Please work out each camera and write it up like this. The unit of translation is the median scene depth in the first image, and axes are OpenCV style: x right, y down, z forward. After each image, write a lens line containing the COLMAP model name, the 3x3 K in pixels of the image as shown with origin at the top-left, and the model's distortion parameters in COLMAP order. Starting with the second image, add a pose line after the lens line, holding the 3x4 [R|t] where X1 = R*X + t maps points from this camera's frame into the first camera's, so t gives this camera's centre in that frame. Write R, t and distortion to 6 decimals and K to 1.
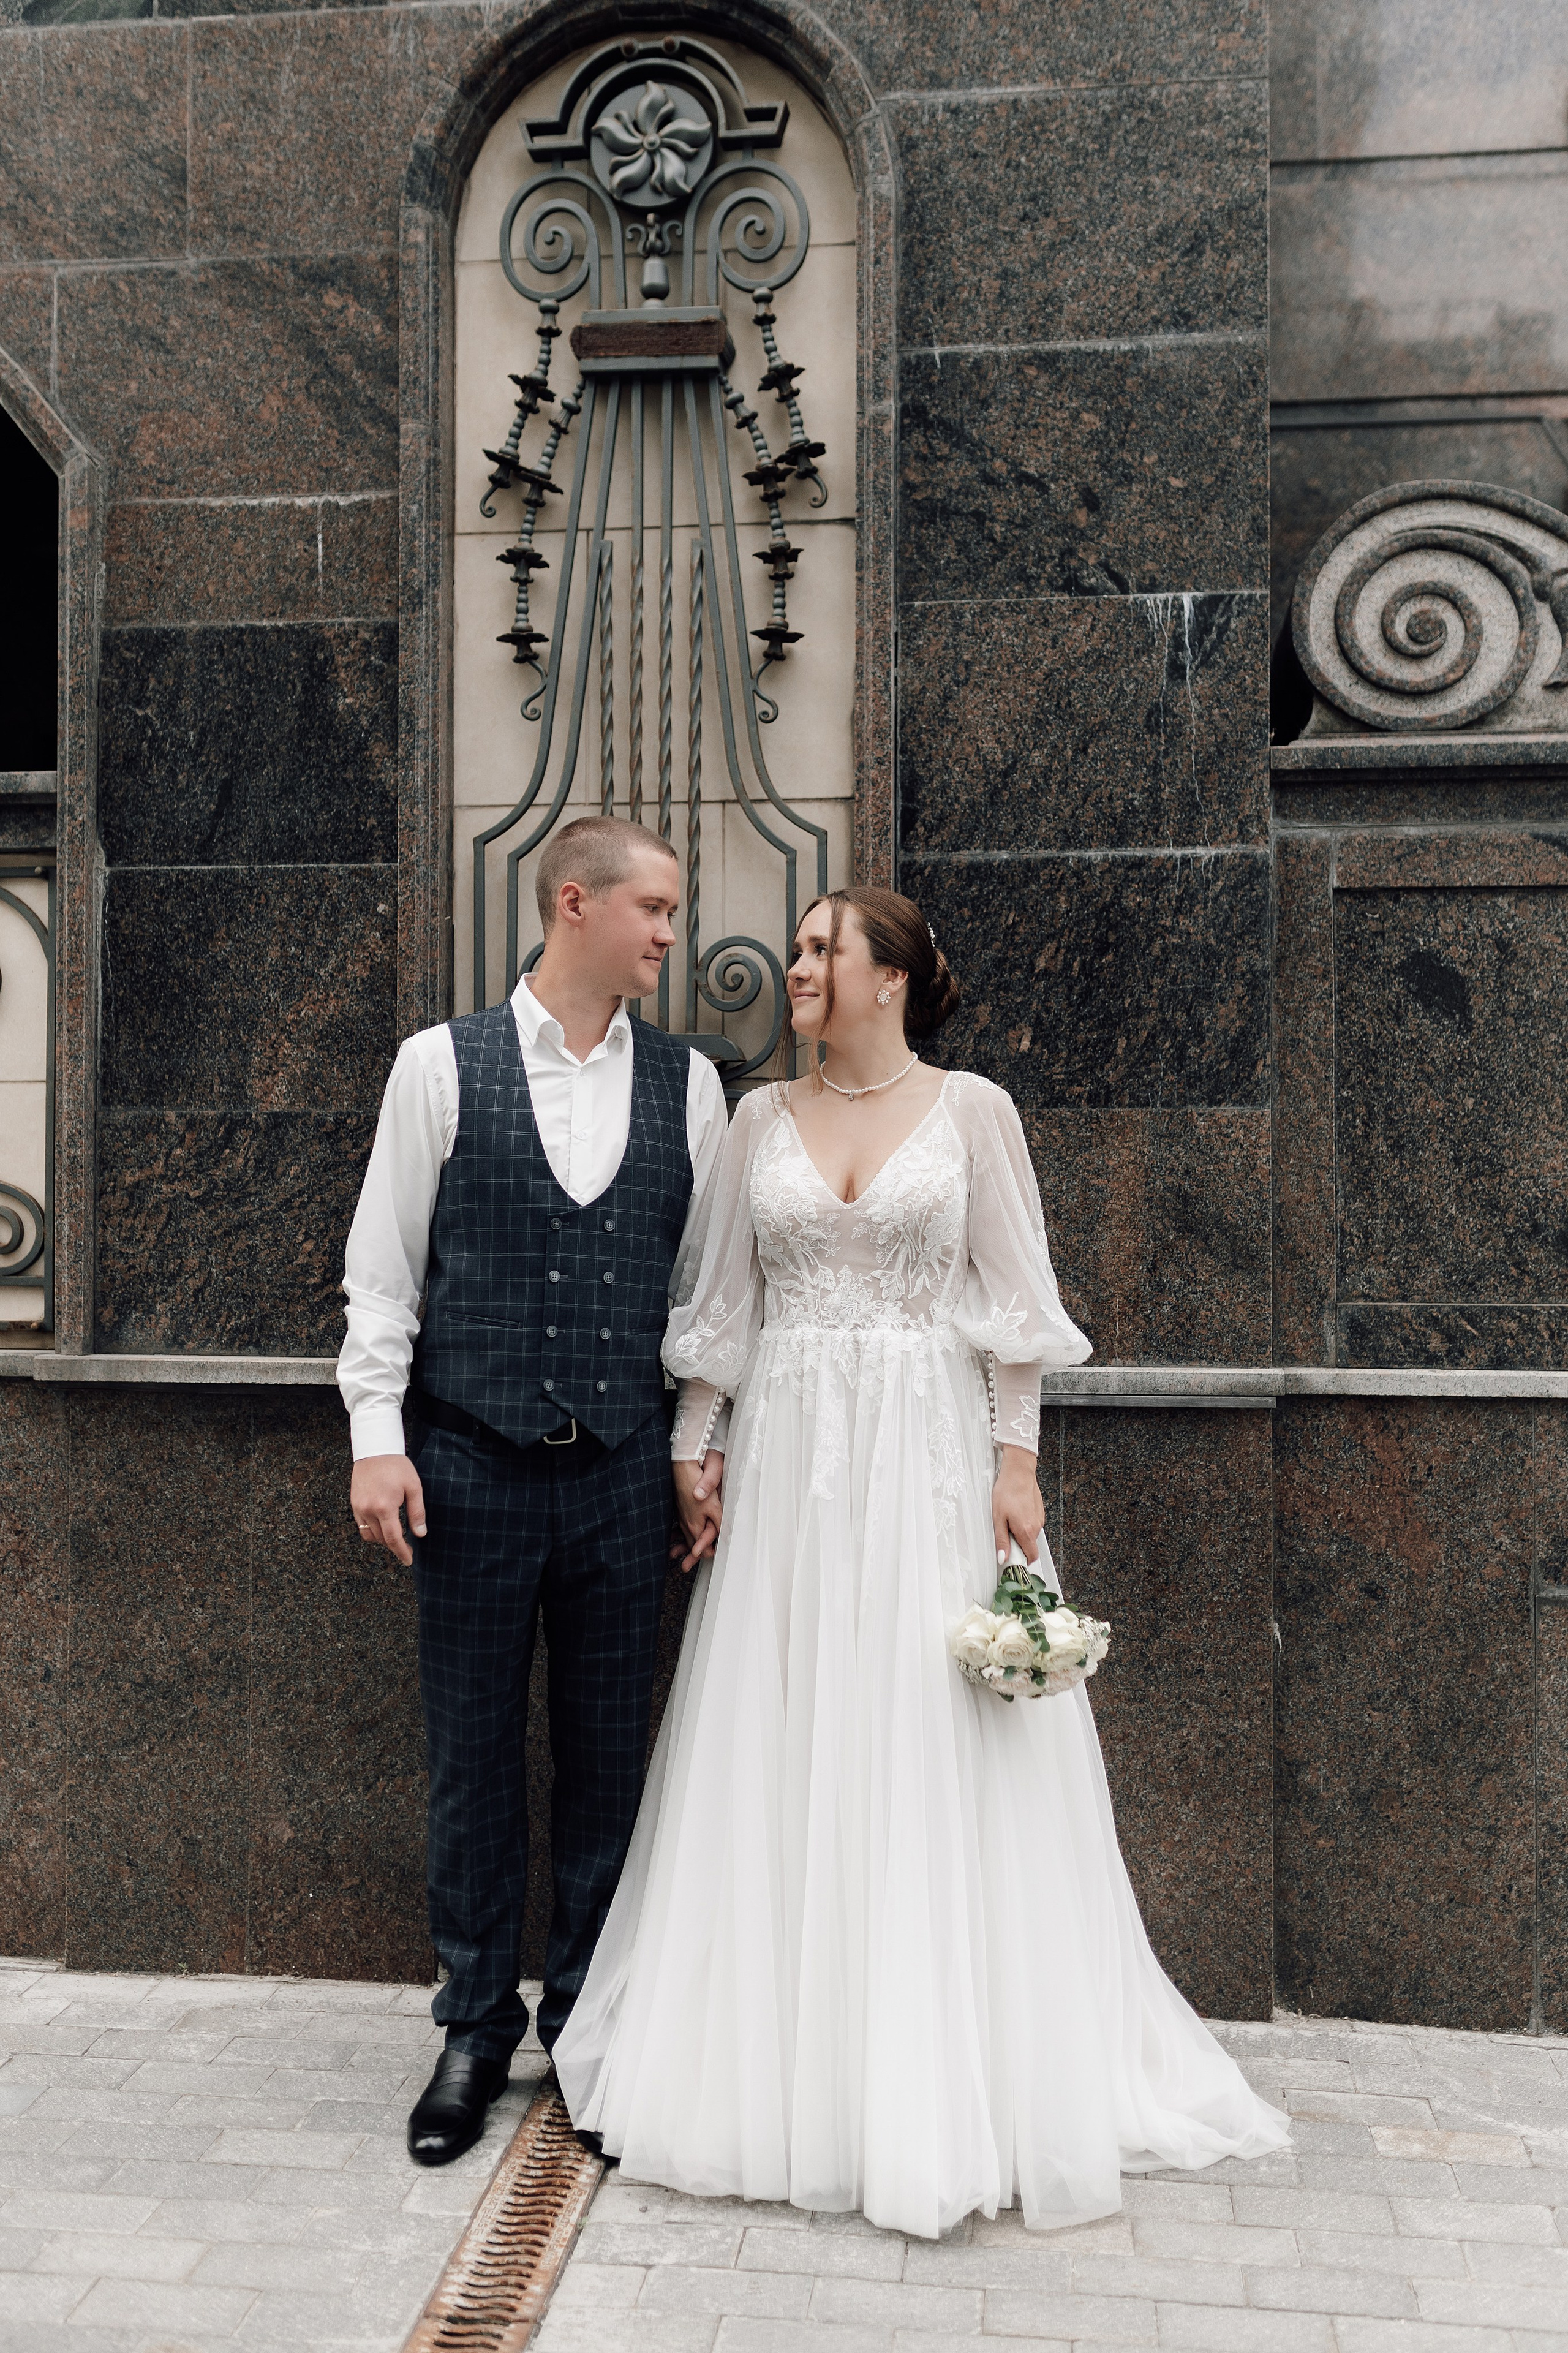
lens RADIAL K [[2945.8, 0, 784.0], [0, 2945.8, 1176.5], [0, 0, 1]] dist [-0.003741, 0.010583]
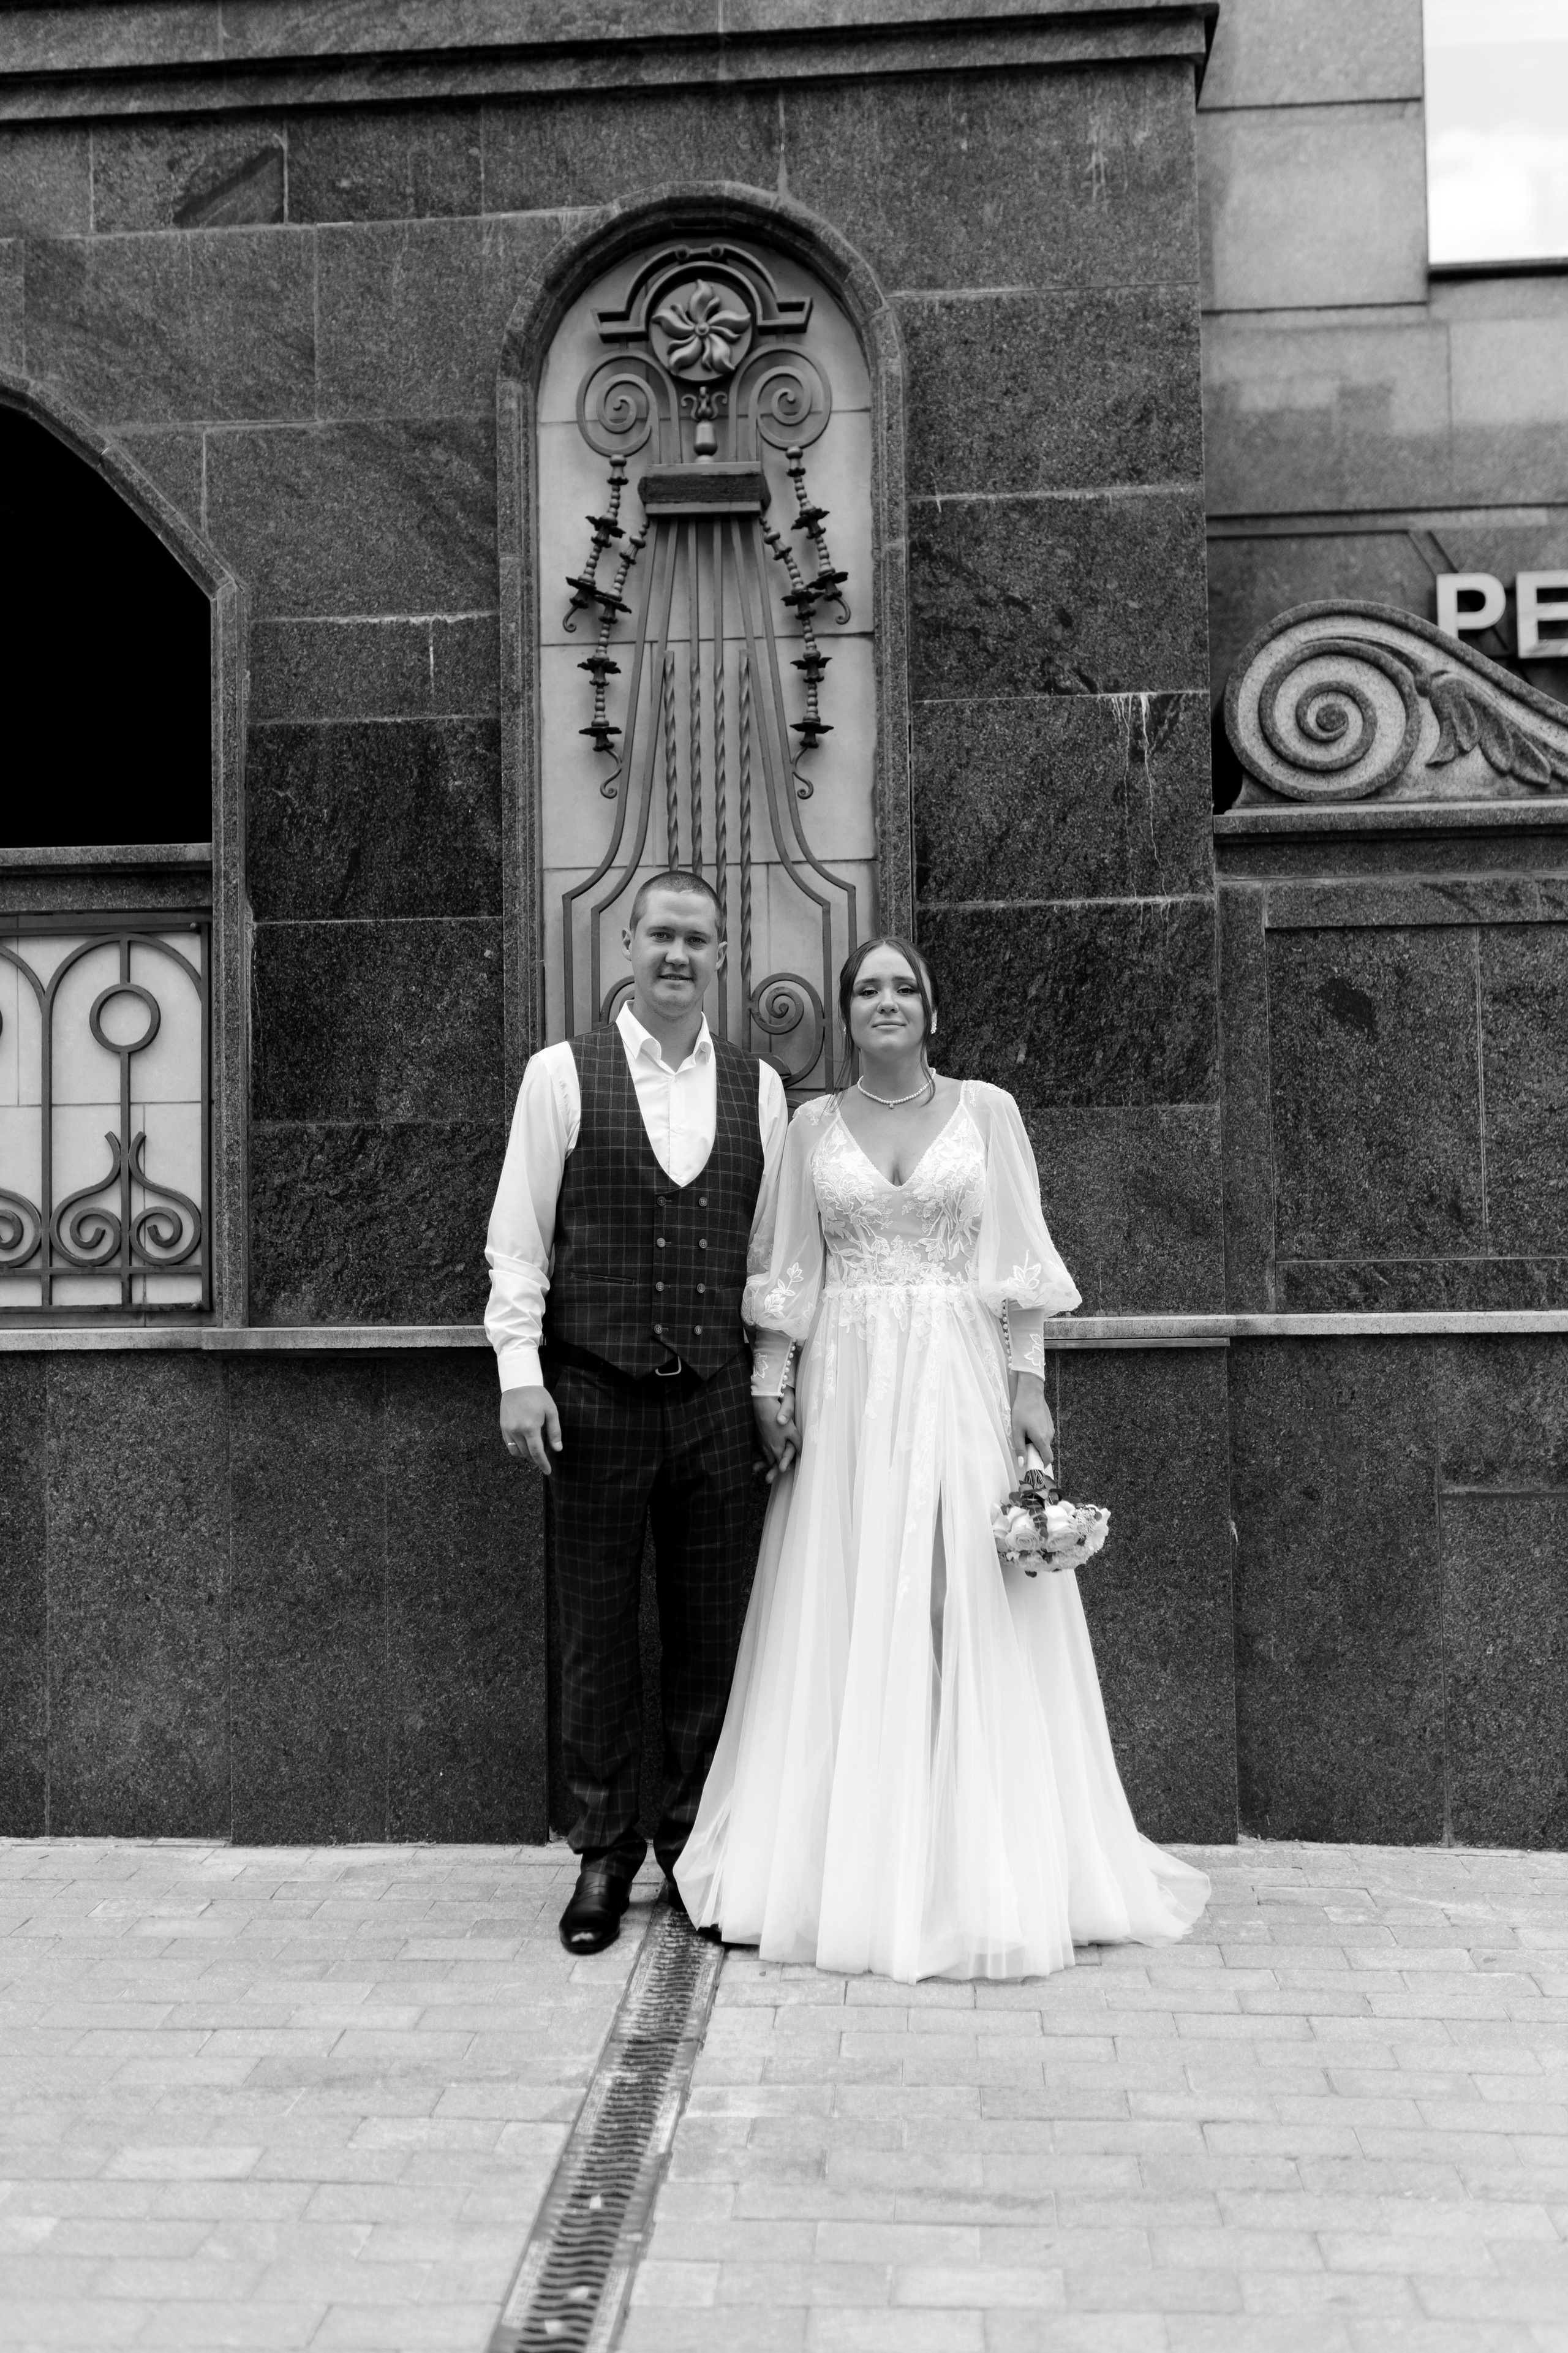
lens RADIAL K [[3281.4, 0, 784.0], [0, 3281.4, 1176.5], [0, 0, 1]] dist [-0.002698, -0.040005]
pose [[0.997199, -0.016013, 0.073066, -0.116554], [0.018286, 0.999366, -0.030554, 0.044570], [-0.072530, 0.031804, 0.996859, -0.355594]]
